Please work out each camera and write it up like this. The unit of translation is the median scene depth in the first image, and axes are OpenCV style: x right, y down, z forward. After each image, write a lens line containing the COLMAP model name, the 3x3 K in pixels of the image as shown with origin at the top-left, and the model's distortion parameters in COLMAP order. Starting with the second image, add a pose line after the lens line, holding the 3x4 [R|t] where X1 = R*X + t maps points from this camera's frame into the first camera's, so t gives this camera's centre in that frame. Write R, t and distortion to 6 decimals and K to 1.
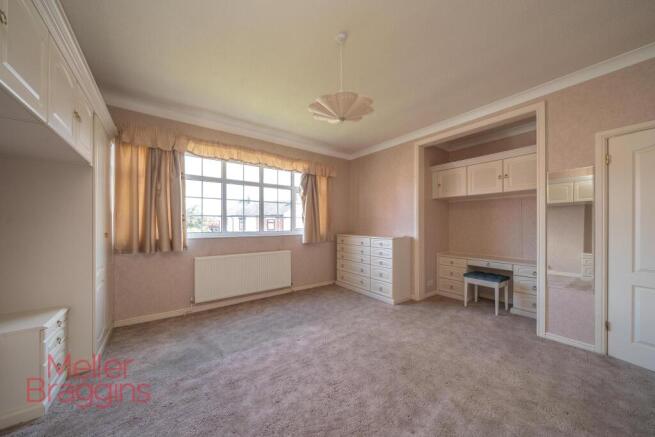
lens RADIAL K [[227.6, 0, 326.2], [0, 227.6, 221.7], [0, 0, 1]] dist [-0.003018, -0.000092]
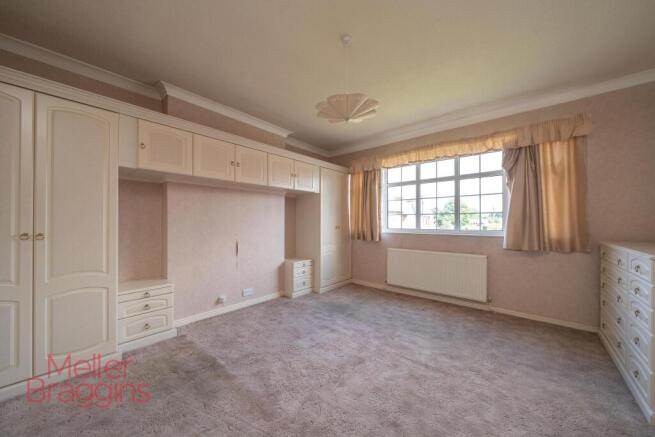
lens RADIAL K [[227.6, 0, 329.3], [0, 227.6, 220.7], [0, 0, 1]] dist [-0.003018, -0.000092]
pose [[0.216213, -0.010145, -0.976294, 0.518142], [0.006505, 0.999939, -0.008950, 0.012294], [0.976325, -0.004416, 0.216265, 0.345643]]
